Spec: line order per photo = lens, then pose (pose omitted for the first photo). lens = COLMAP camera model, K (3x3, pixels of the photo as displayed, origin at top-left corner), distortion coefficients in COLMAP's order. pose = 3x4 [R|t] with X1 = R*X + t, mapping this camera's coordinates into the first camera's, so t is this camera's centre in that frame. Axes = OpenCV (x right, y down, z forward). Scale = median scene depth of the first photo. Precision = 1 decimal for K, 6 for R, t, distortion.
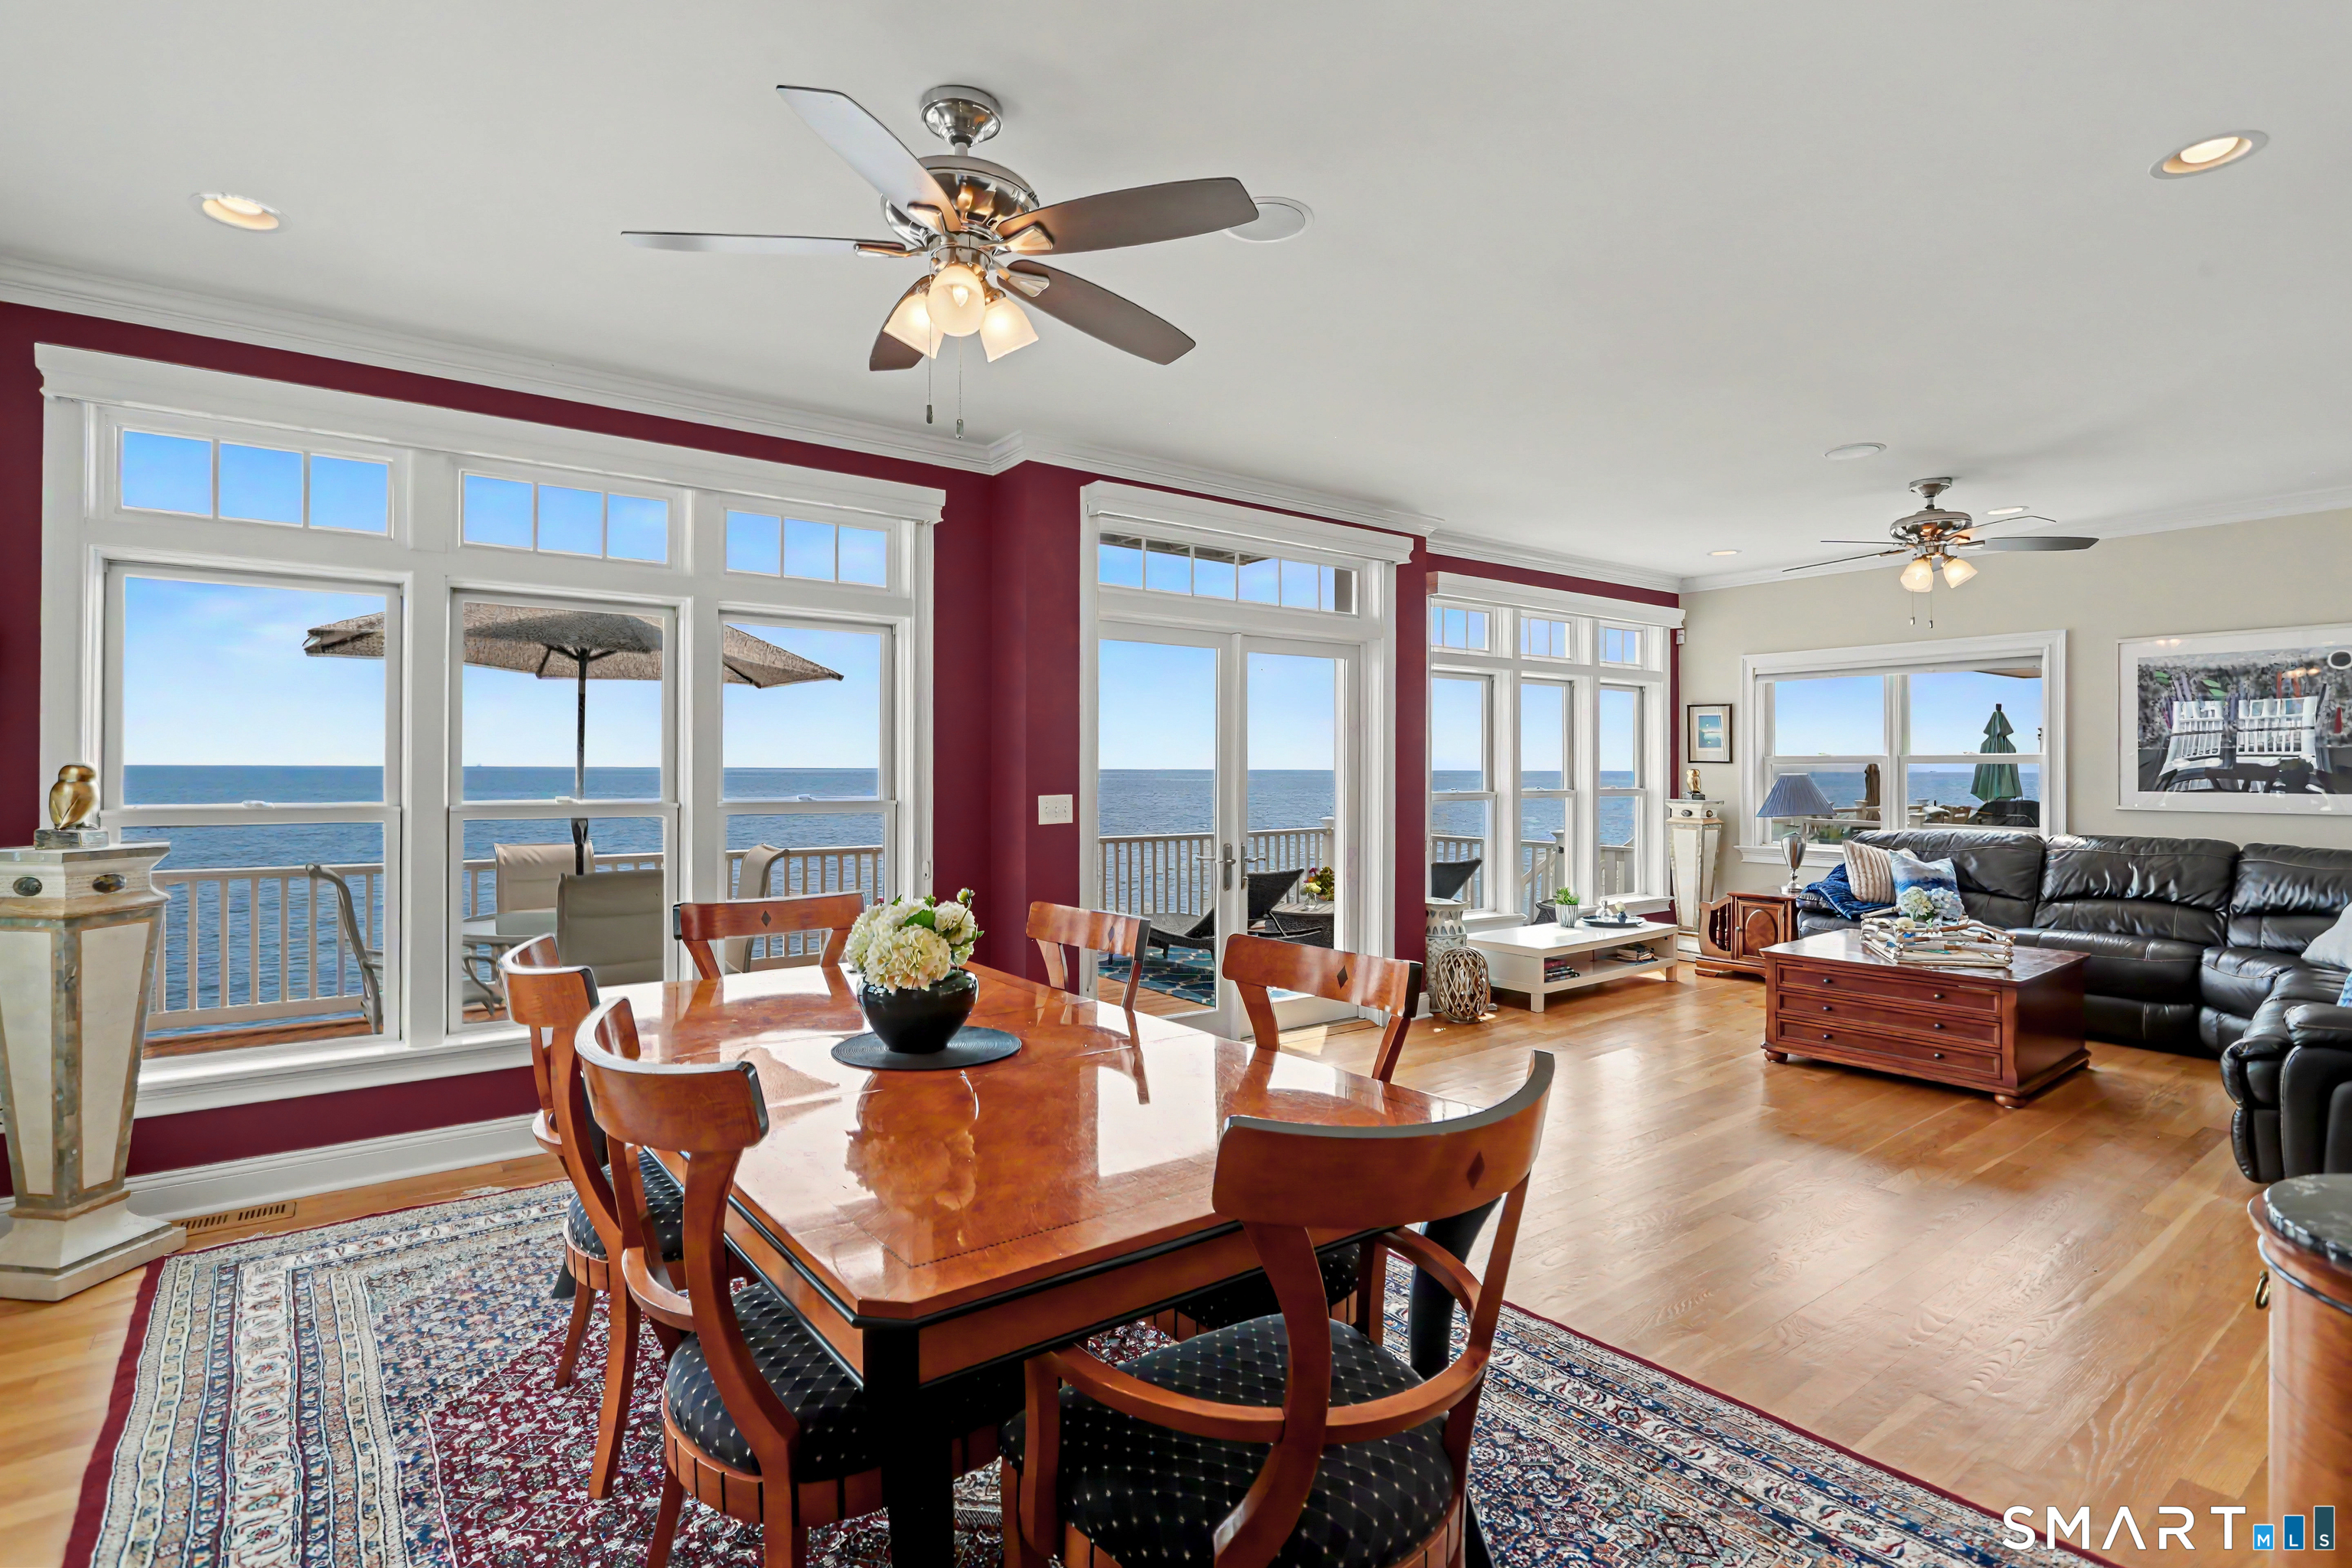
lens RADIAL K [[1136.6, 0, 1167.6], [0, 1136.6, 766.7], [0, 0, 1]] dist [-0.000553, 0.002338]
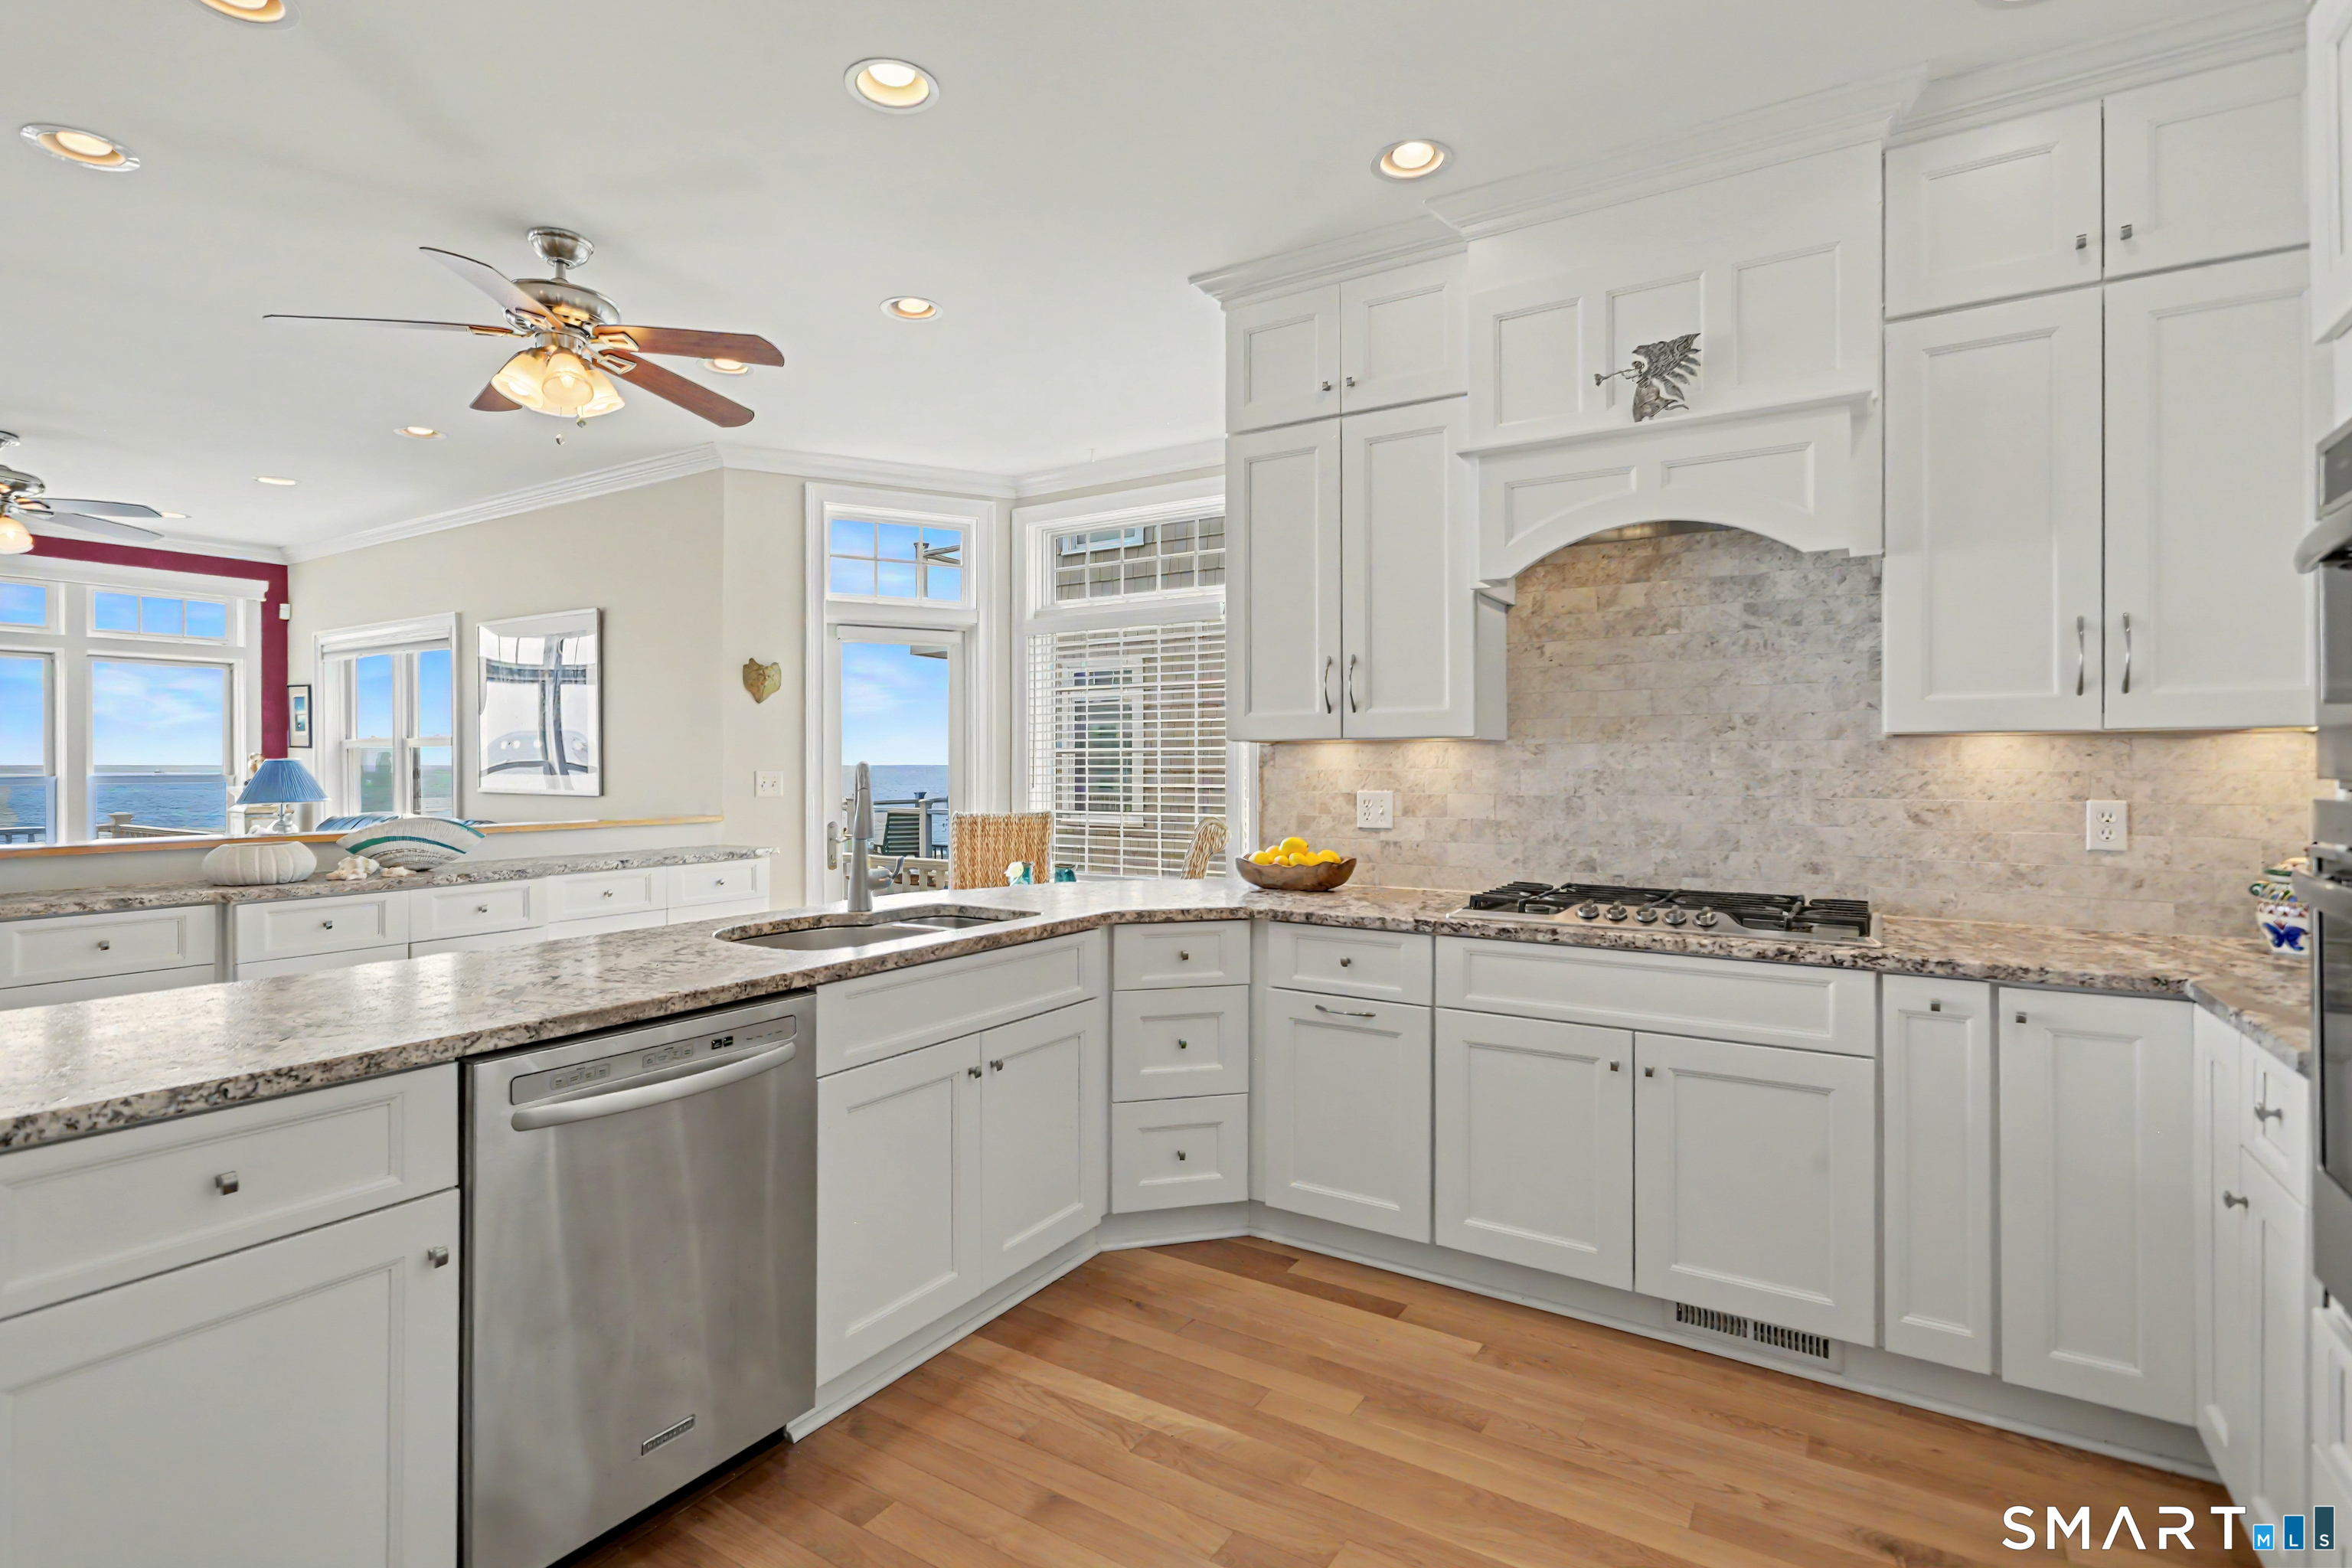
lens RADIAL K [[1136.6, 0, 1176.9], [0, 1136.6, 775.1], [0, 0, 1]] dist [-0.000553, 0.002338]
pose [[0.937307, -0.003825, 0.348483, 1.114332], [-0.000520, 0.999923, 0.012373, 0.010168], [-0.348504, -0.011779, 0.937233, -0.168190]]
